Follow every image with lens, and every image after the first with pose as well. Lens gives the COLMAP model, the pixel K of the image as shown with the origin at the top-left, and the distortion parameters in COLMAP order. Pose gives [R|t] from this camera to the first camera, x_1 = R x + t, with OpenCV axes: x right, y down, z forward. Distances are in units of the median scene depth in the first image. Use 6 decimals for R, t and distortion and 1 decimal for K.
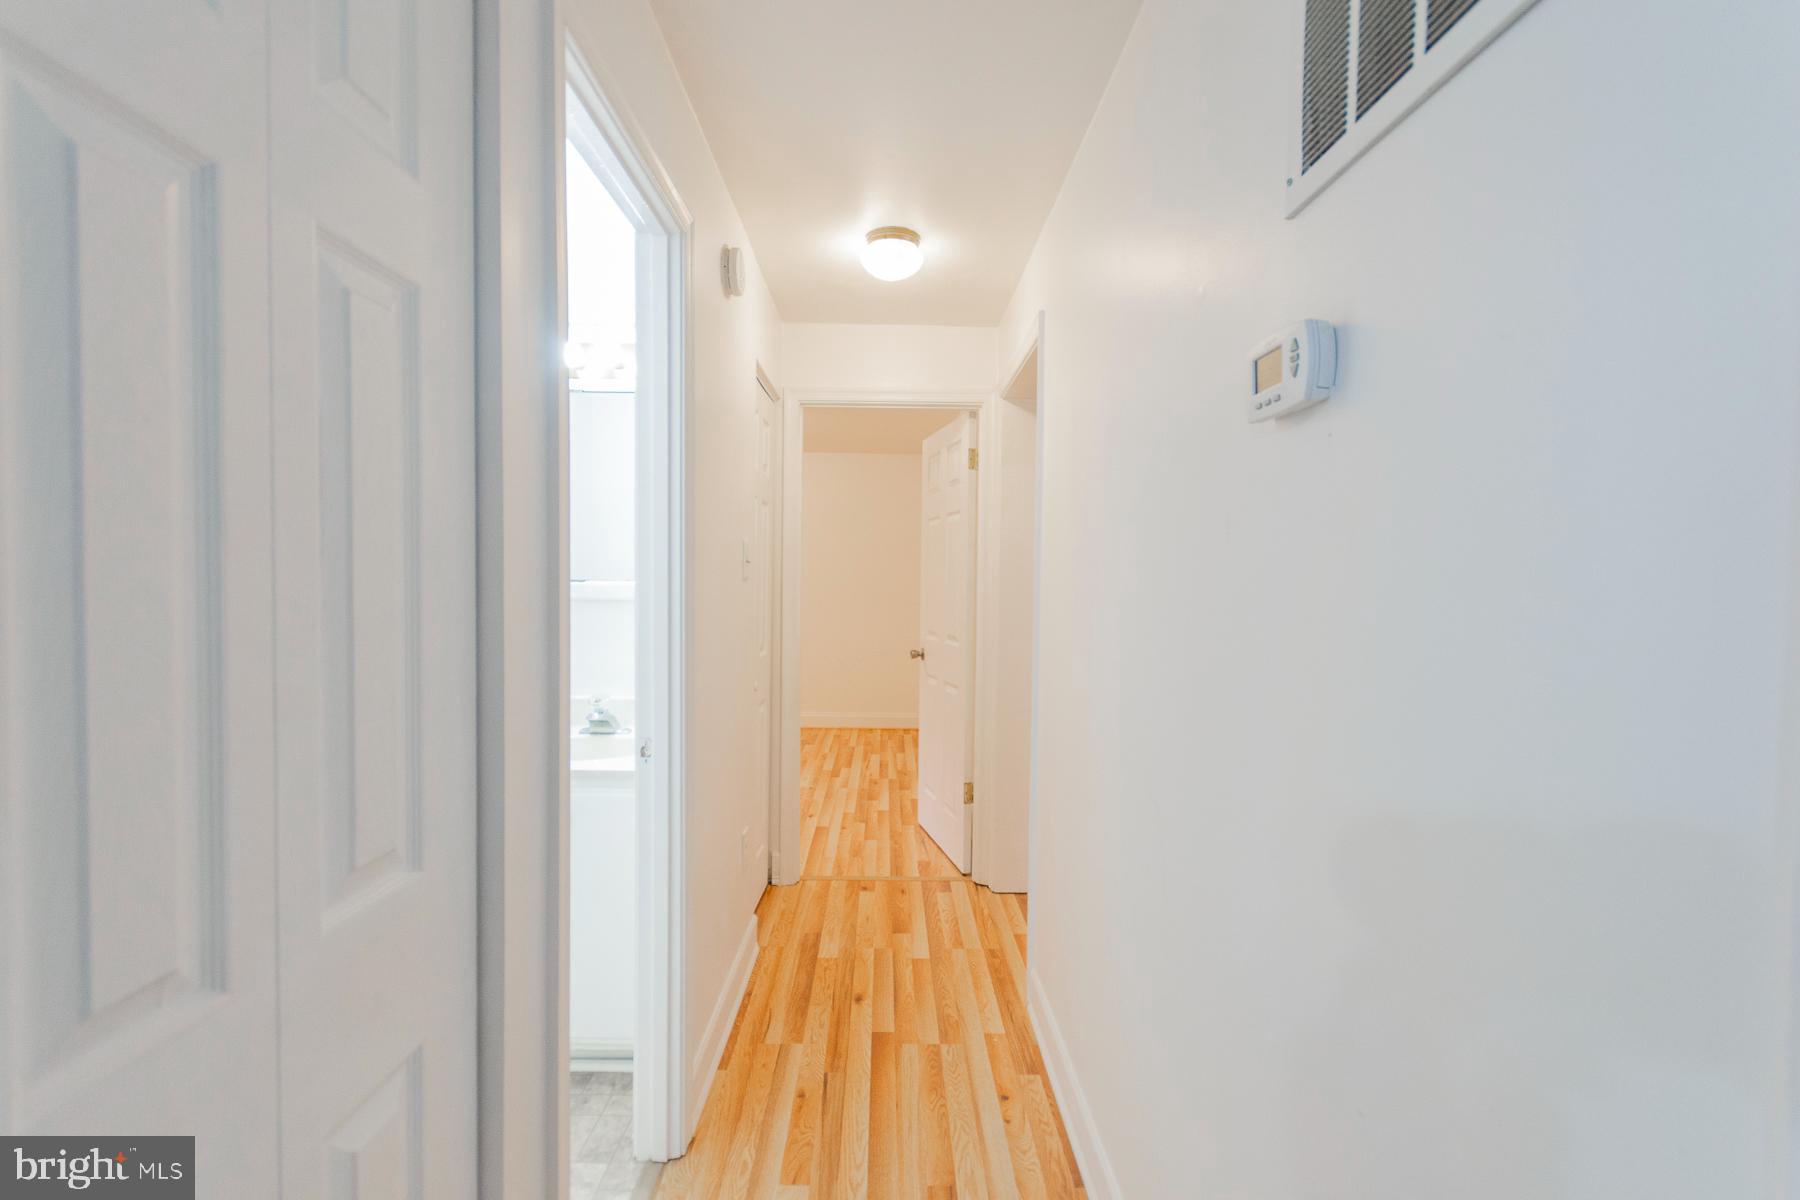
lens RADIAL K [[787.9, 0, 899.2], [0, 787.9, 601.7], [0, 0, 1]] dist [0.005509, -0.000459]
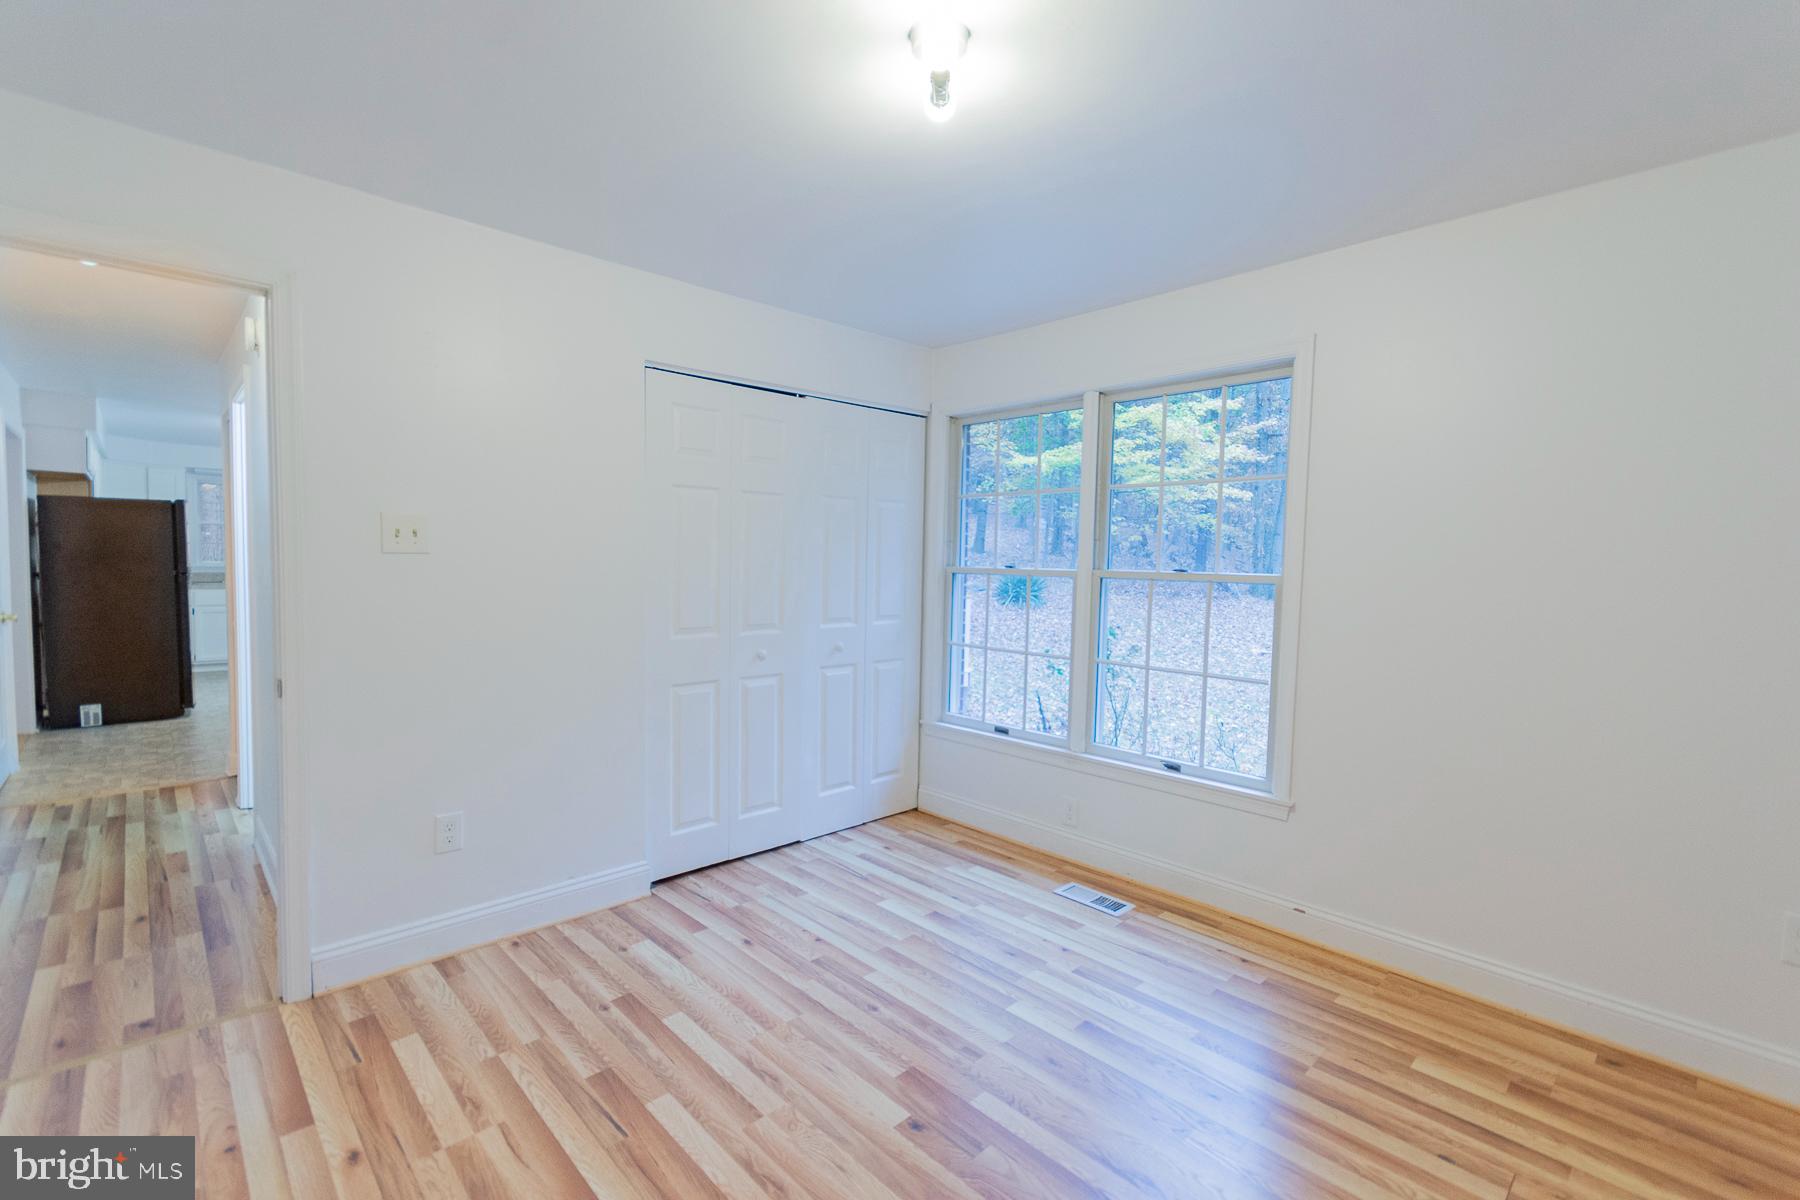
lens RADIAL K [[785.0, 0, 901.8], [0, 785.0, 594.9], [0, 0, 1]] dist [0.000526, -0.000827]
pose [[-0.727840, 0.004674, -0.685731, -0.057757], [-0.043728, 0.997625, 0.053213, -0.054530], [0.684352, 0.068716, -0.725907, 1.932488]]
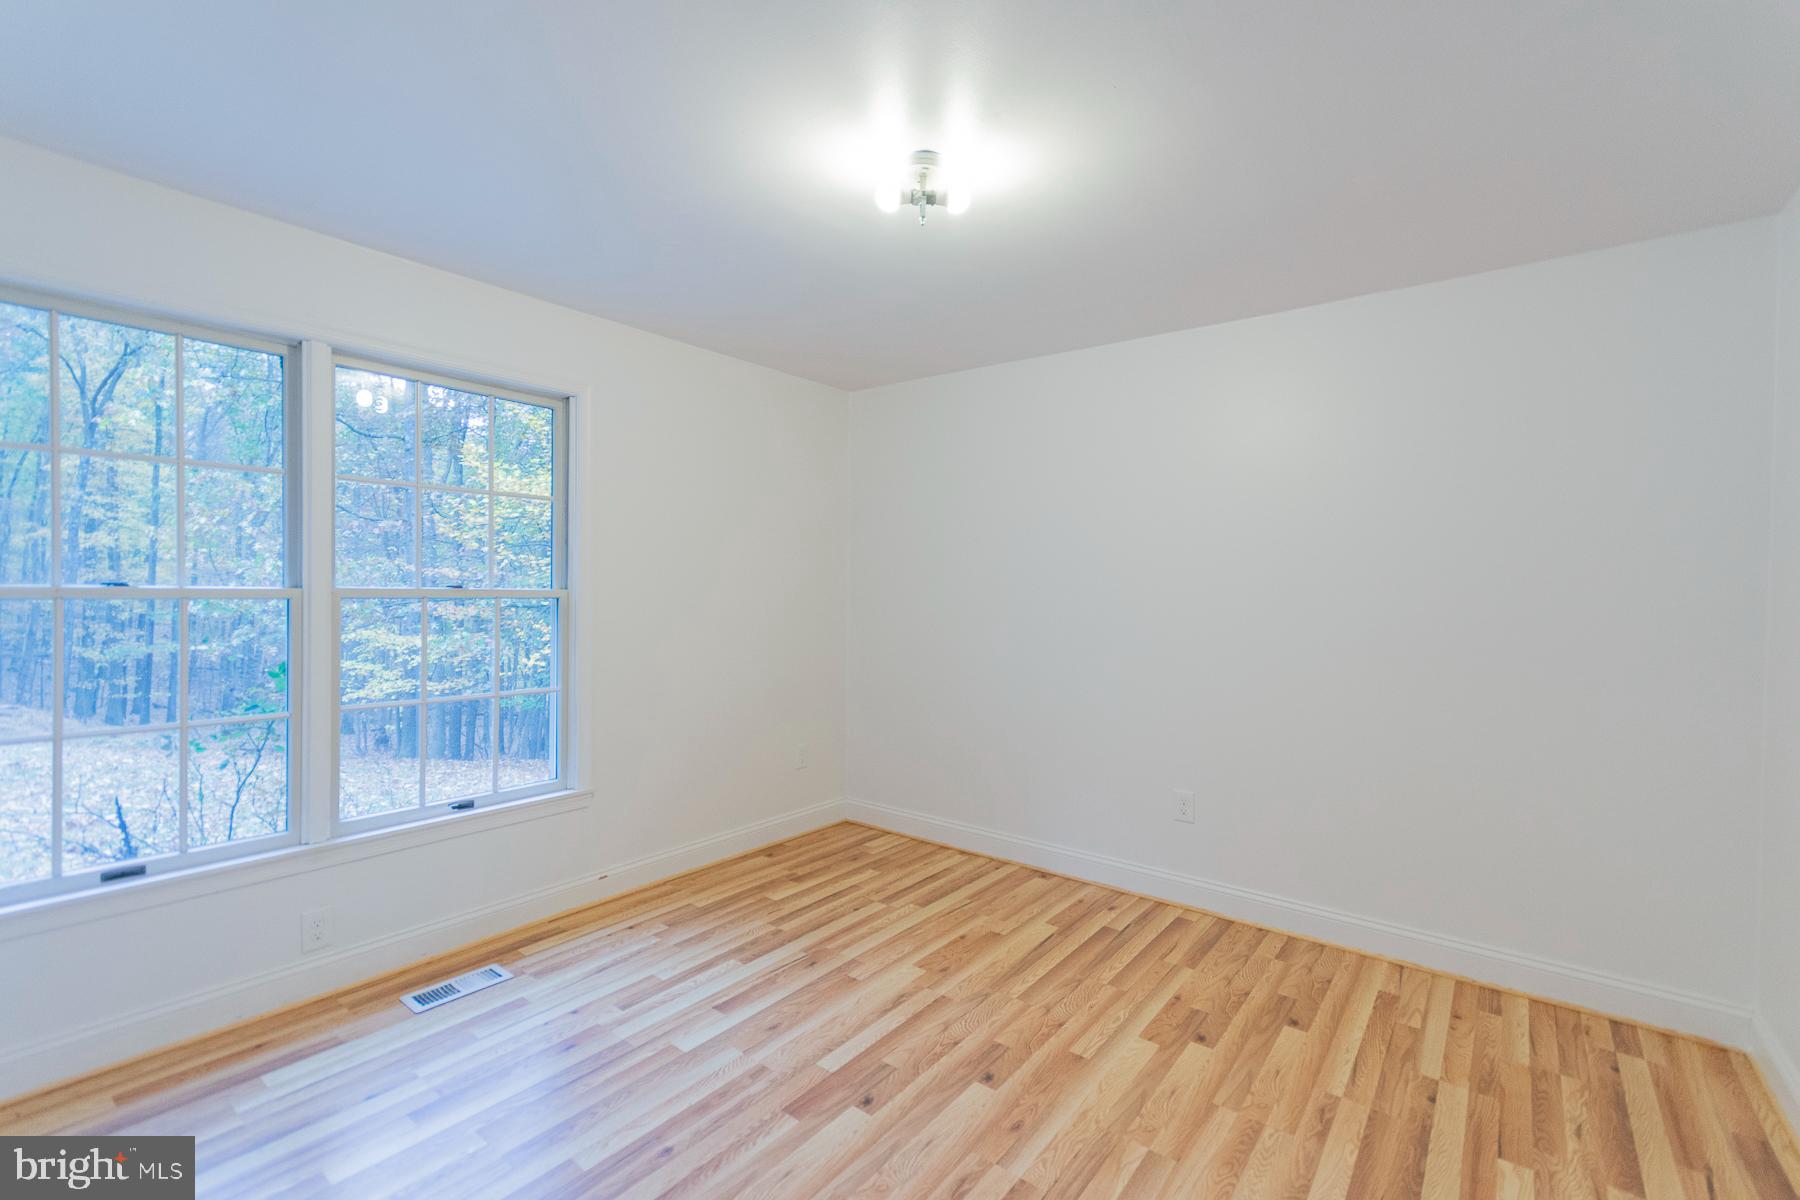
lens RADIAL K [[776.5, 0, 905.7], [0, 776.5, 602.1], [0, 0, 1]] dist [0.002455, -0.000132]
pose [[0.782893, 0.010312, -0.622071, -0.050550], [-0.018982, 0.999793, -0.007316, -0.032992], [0.621867, 0.017536, 0.782926, 1.094956]]
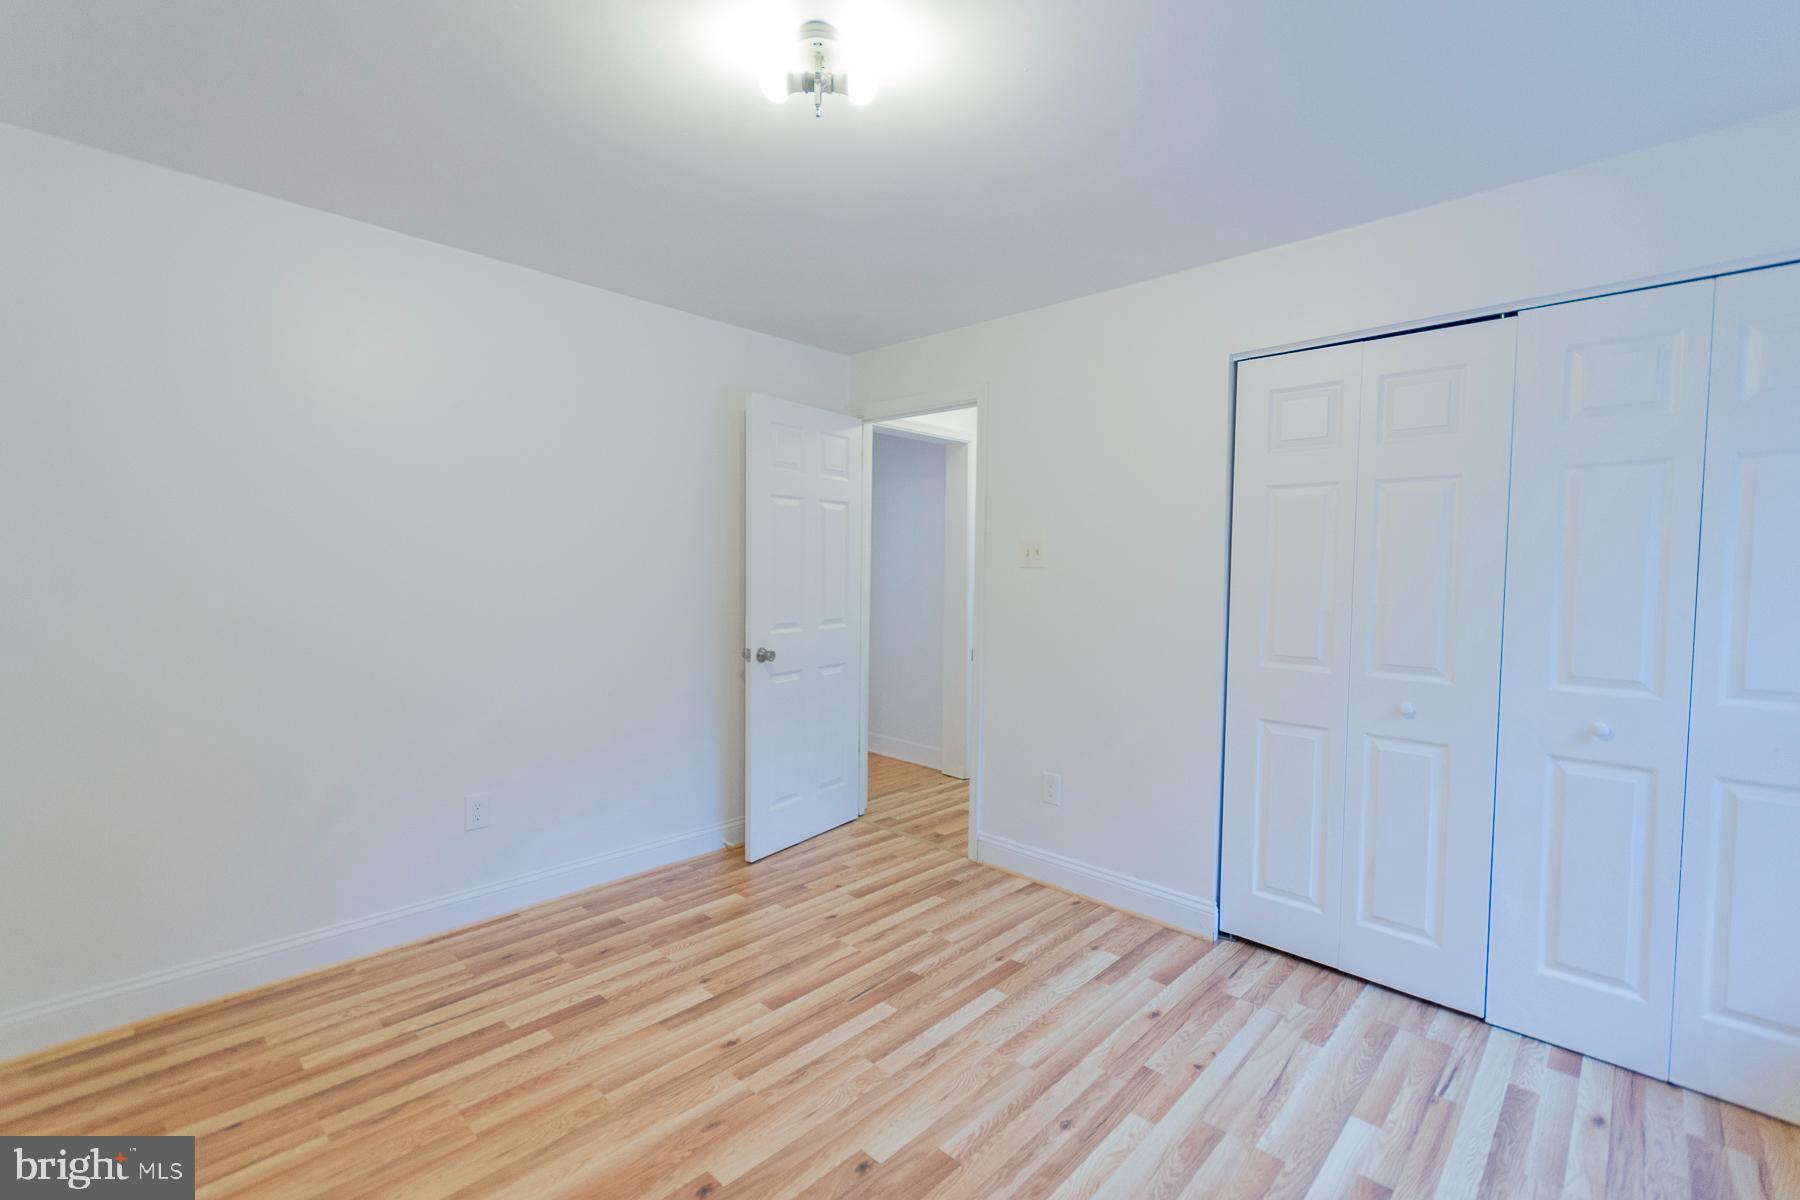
lens RADIAL K [[787.9, 0, 899.2], [0, 787.9, 601.7], [0, 0, 1]] dist [0.005509, -0.000459]
pose [[-0.713420, -0.054124, 0.698644, -0.814489], [-0.003451, 0.997272, 0.073735, -0.063776], [-0.700728, 0.050193, -0.711660, 1.899500]]
